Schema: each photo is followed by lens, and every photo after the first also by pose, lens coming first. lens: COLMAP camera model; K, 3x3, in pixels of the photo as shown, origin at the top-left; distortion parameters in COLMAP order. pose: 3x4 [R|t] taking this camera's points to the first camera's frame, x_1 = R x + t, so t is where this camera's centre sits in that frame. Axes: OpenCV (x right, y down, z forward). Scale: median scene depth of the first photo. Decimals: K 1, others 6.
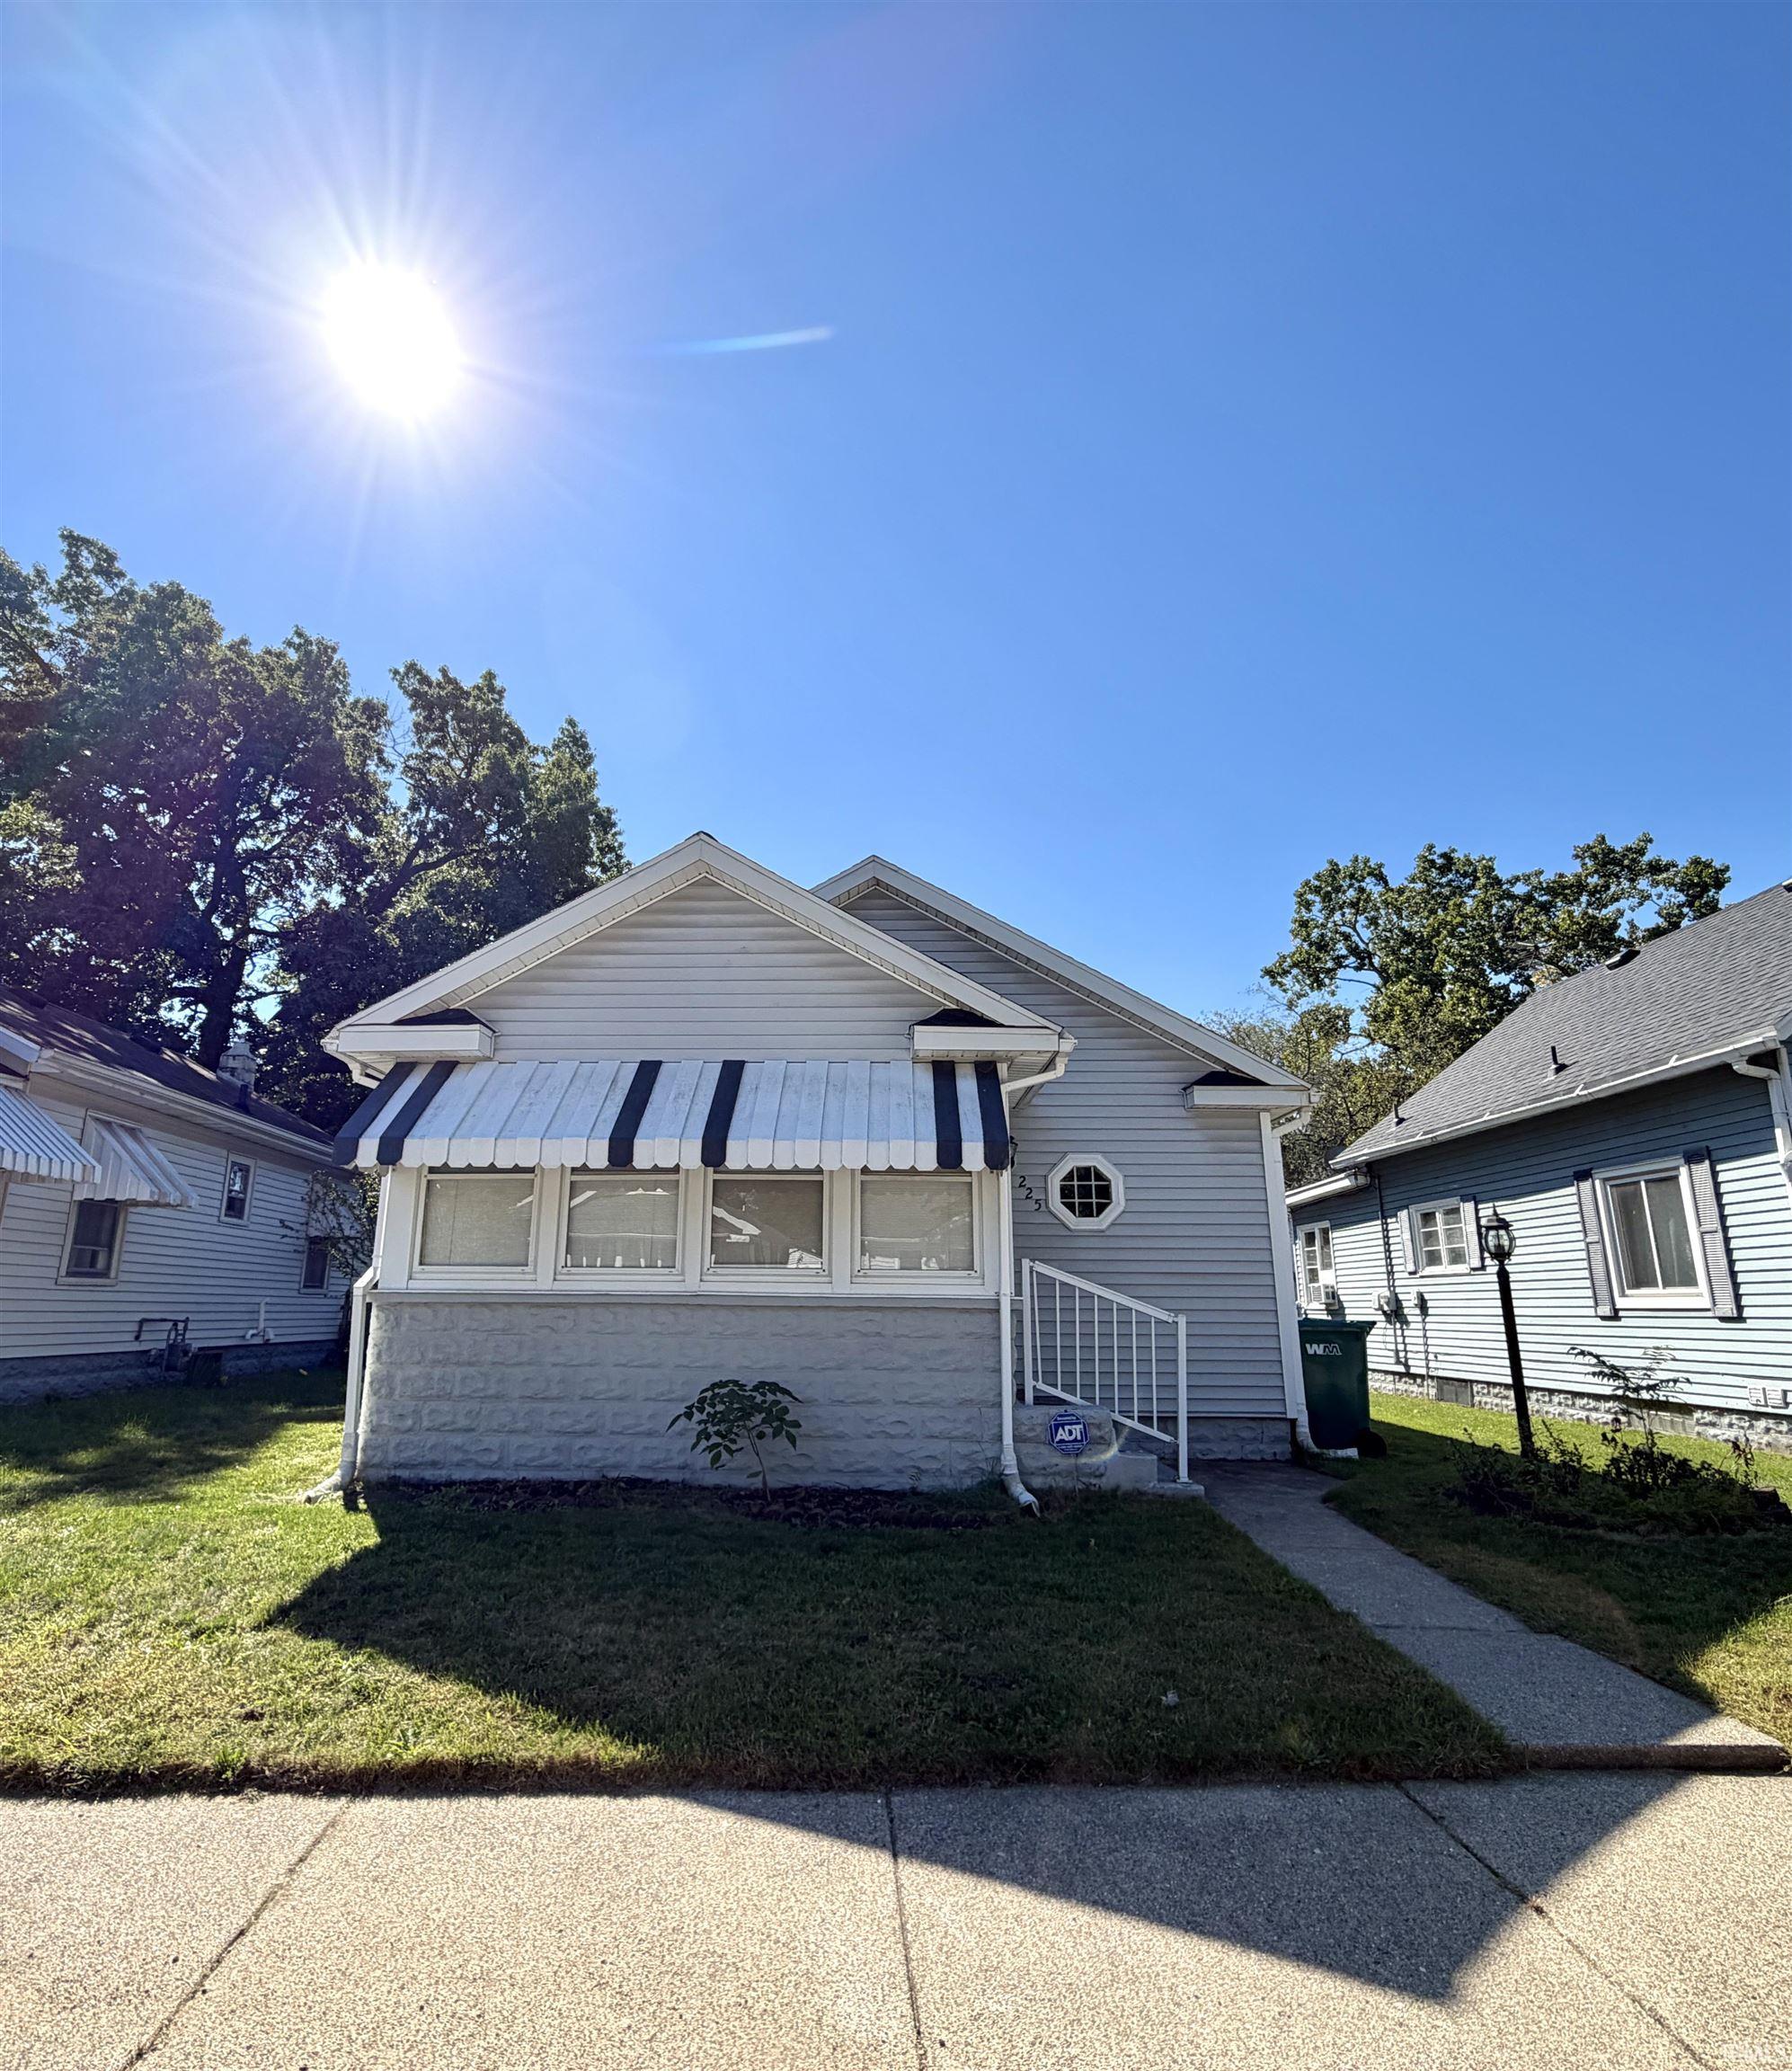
lens RADIAL K [[1076.7, 0, 893.3], [0, 1076.7, 1040.6], [0, 0, 1]] dist [-0.001804, 0.000324]
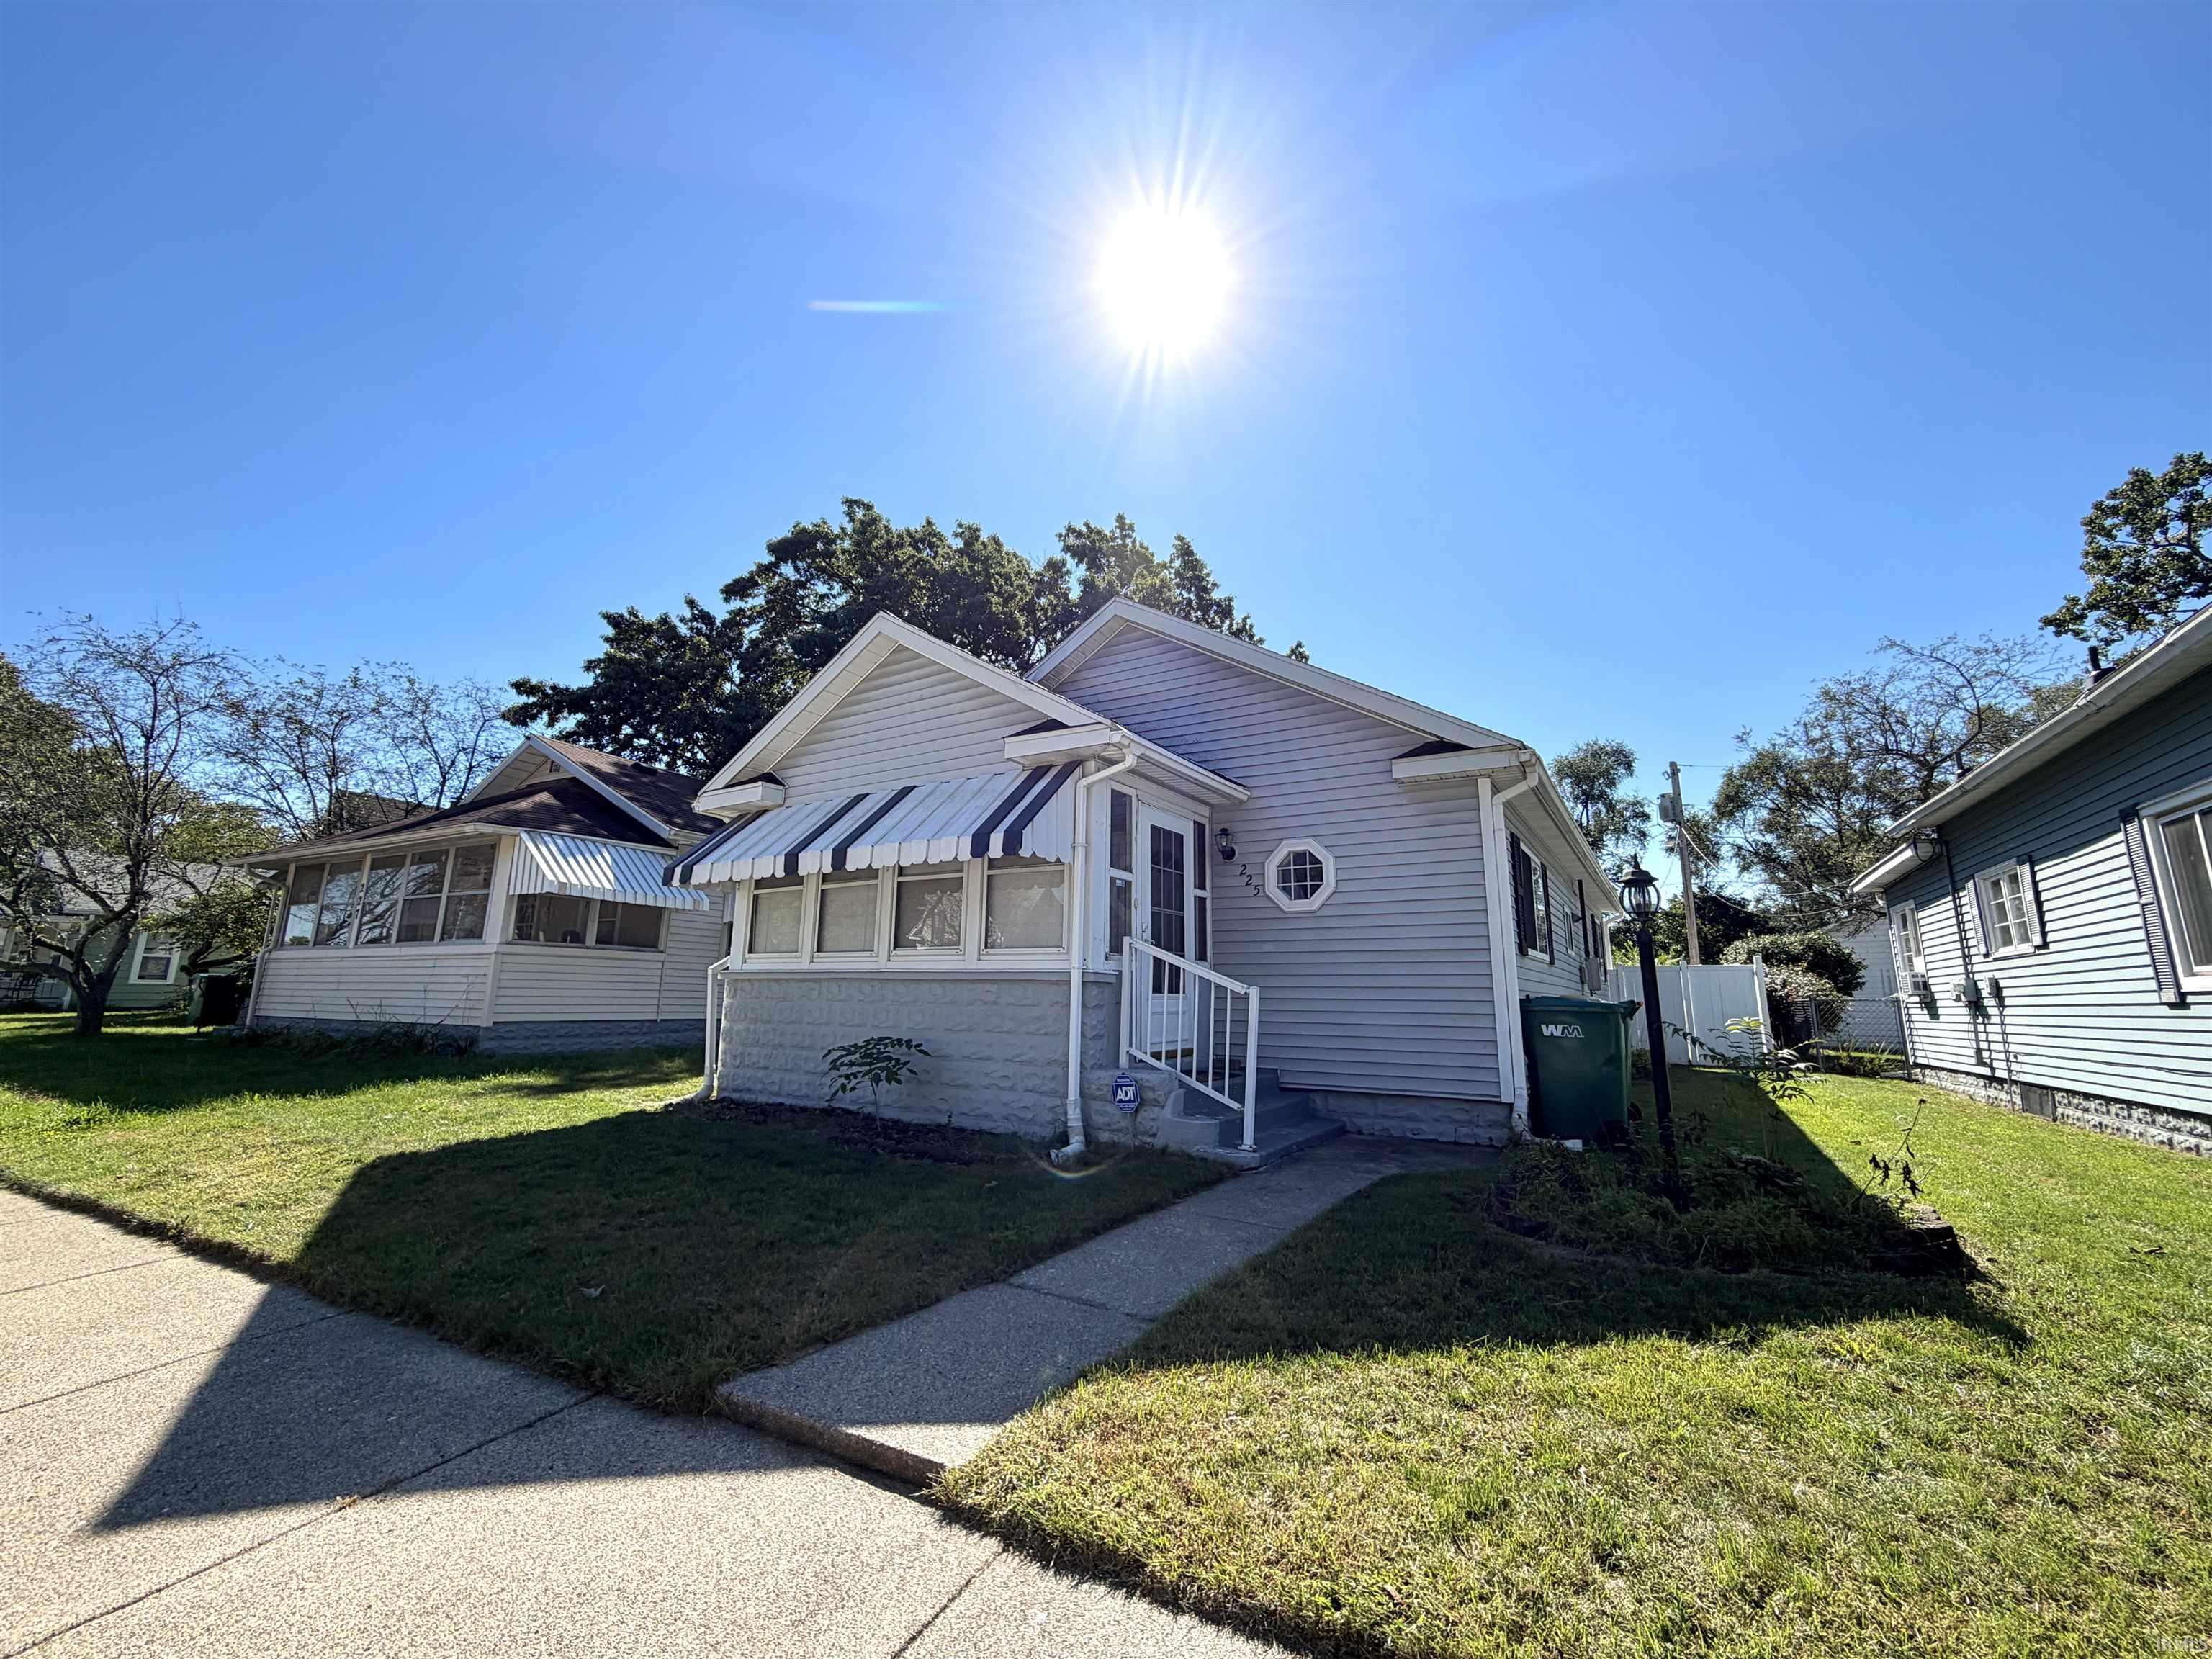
lens RADIAL K [[883.2, 0, 1103.5], [0, 883.2, 821.6], [0, 0, 1]] dist [-0.001263, 0.000357]
pose [[0.864904, -0.093913, -0.493074, 0.436915], [0.112715, 0.993591, 0.008470, 0.060347], [0.489119, -0.062902, 0.869946, 0.170705]]
